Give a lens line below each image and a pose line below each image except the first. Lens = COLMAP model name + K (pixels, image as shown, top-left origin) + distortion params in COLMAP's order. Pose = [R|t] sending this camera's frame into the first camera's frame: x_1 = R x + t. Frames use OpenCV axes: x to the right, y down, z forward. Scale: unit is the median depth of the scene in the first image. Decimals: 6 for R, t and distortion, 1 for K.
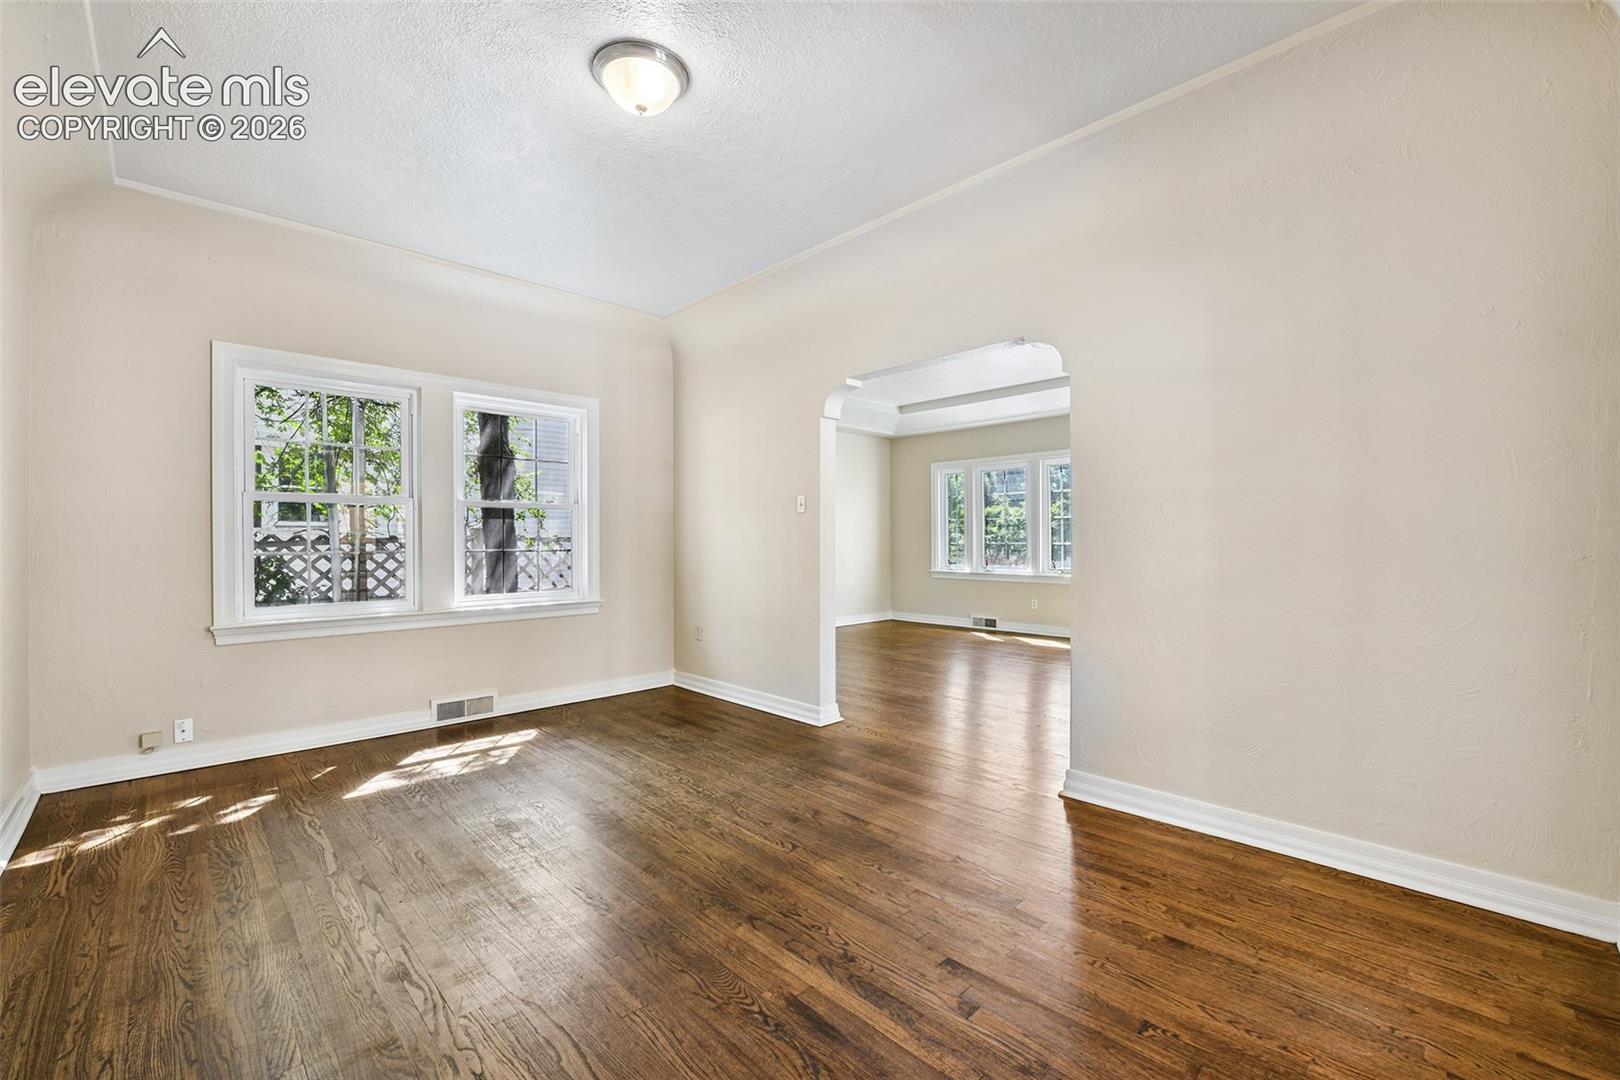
lens RADIAL K [[658.9, 0, 804.8], [0, 658.9, 542.8], [0, 0, 1]] dist [0.004272, -0.001409]
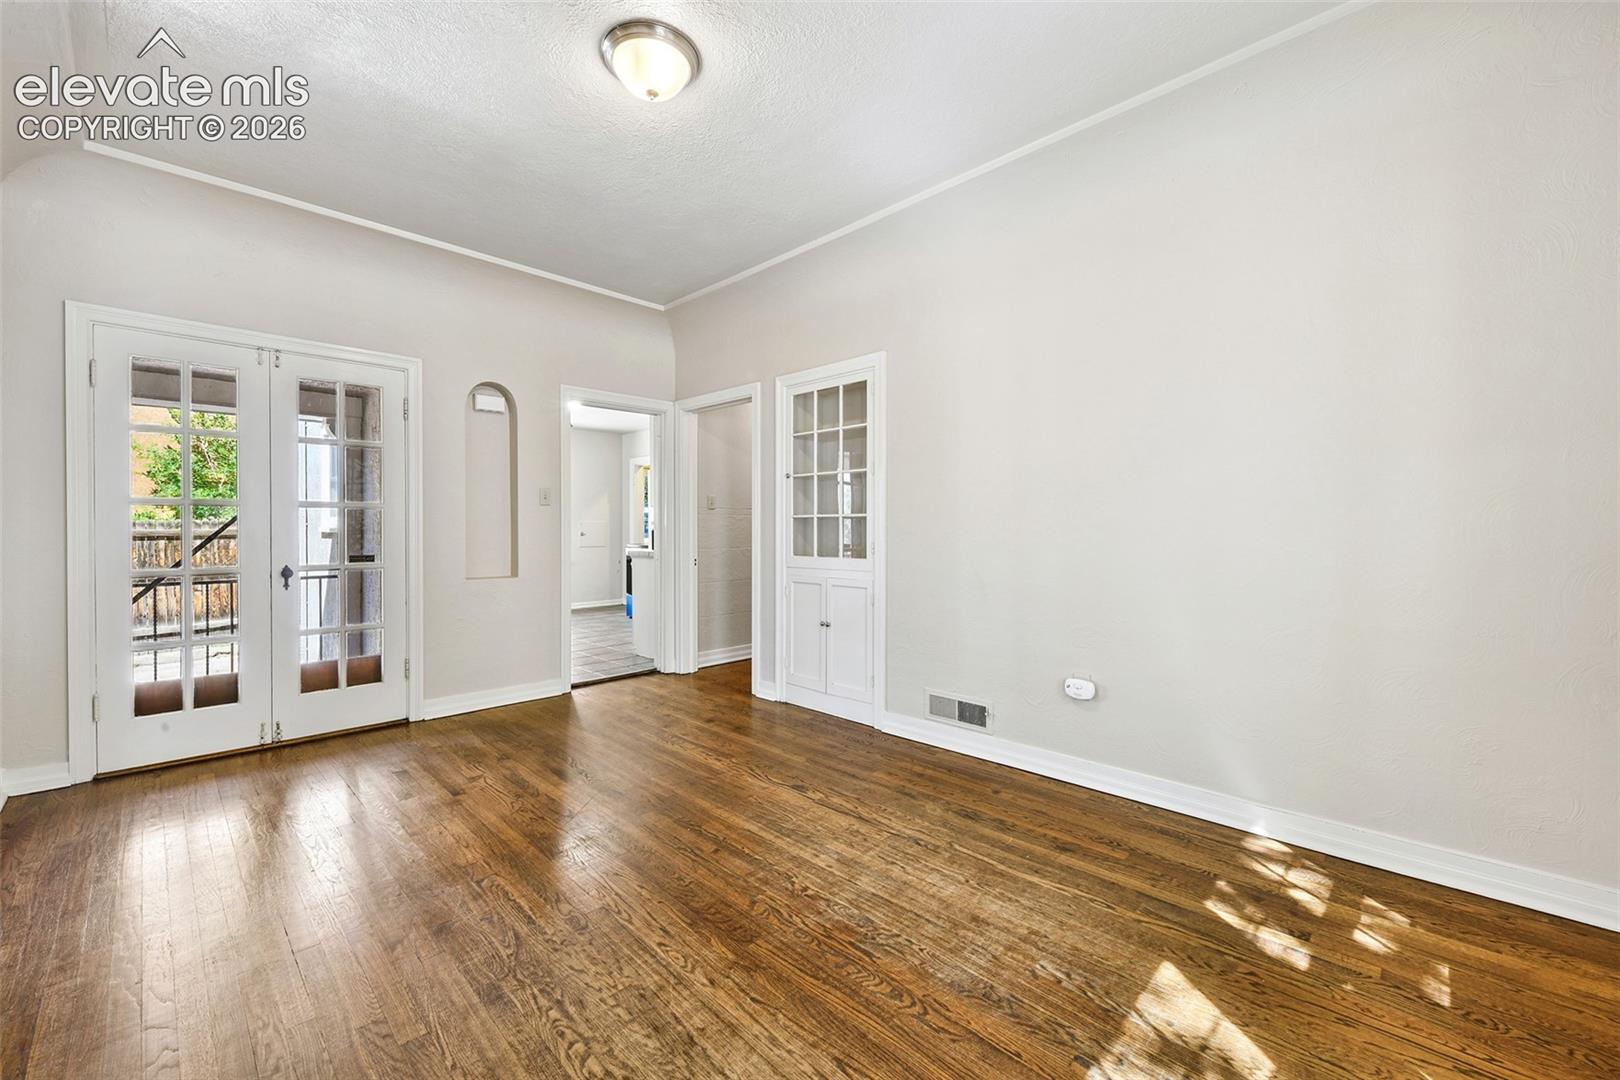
lens RADIAL K [[662.3, 0, 812.9], [0, 662.3, 536.6], [0, 0, 1]] dist [0.010305, -0.000238]
pose [[-0.999679, 0.001448, -0.025280, -0.318088], [0.000937, 0.999795, 0.020222, -0.007923], [0.025304, 0.020192, -0.999476, 1.386943]]
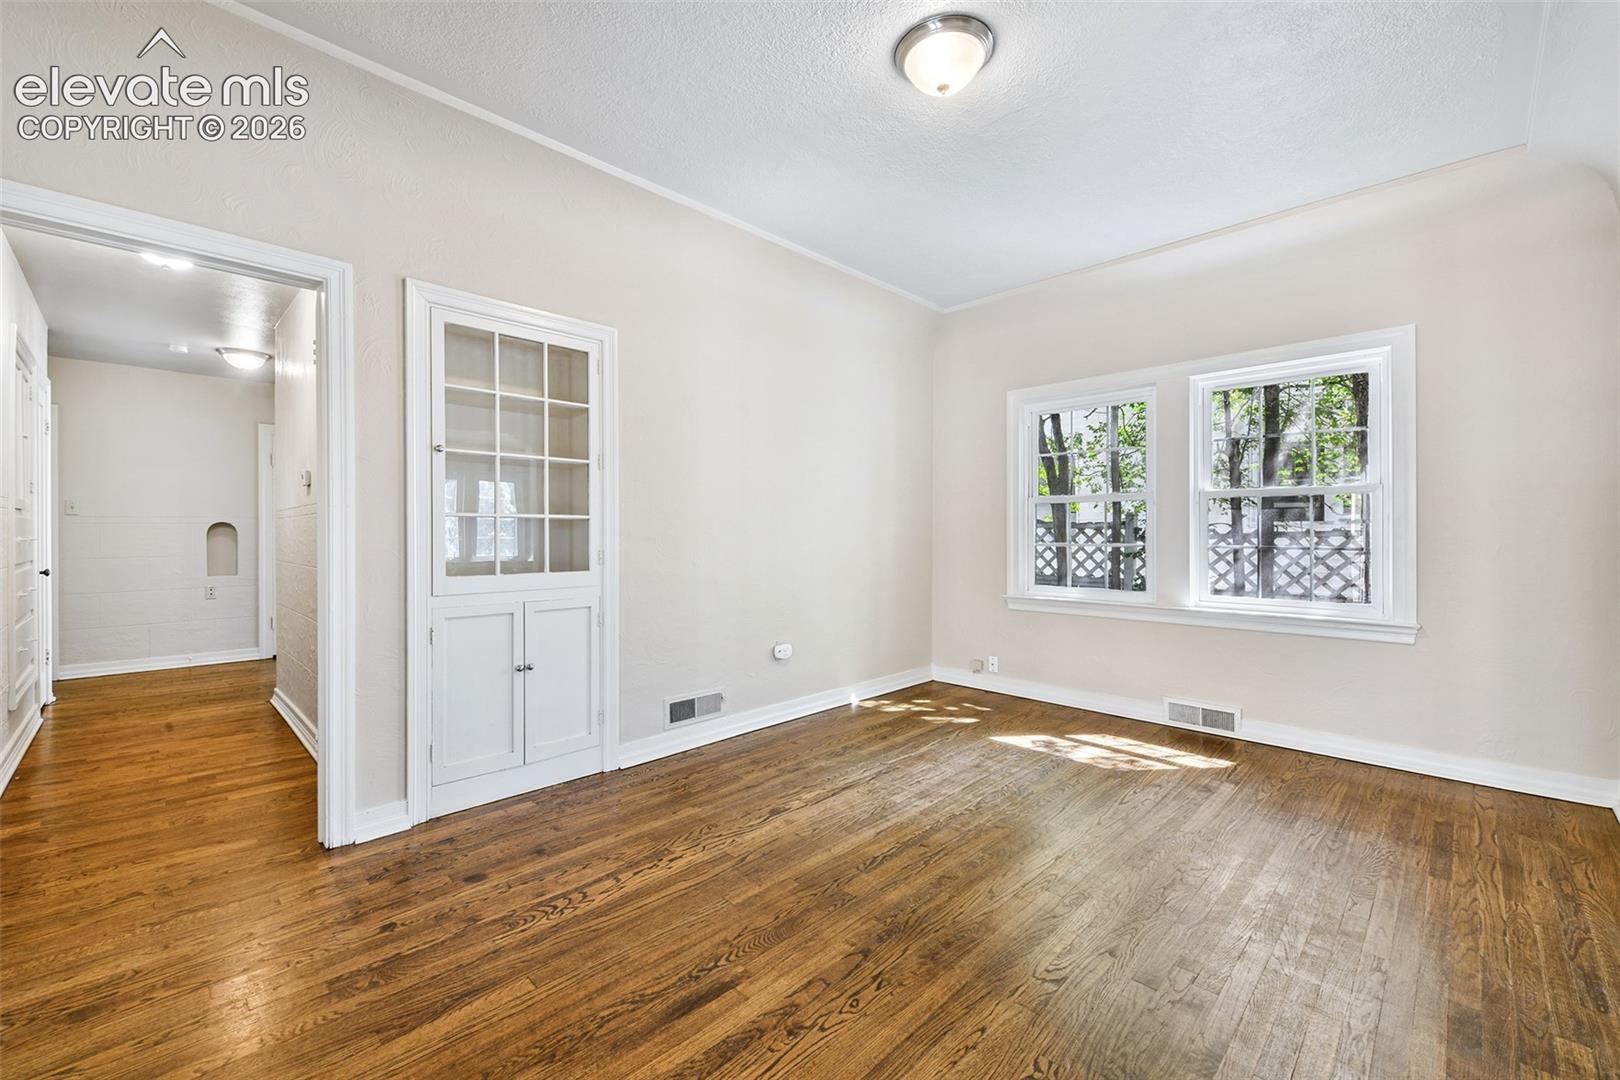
lens RADIAL K [[658.9, 0, 802.6], [0, 658.9, 531.9], [0, 0, 1]] dist [0.004272, -0.001409]
pose [[0.026791, -0.001302, -0.999640, 0.489131], [-0.007096, 0.999974, -0.001492, -0.001849], [0.999616, 0.007133, 0.026781, 0.529363]]
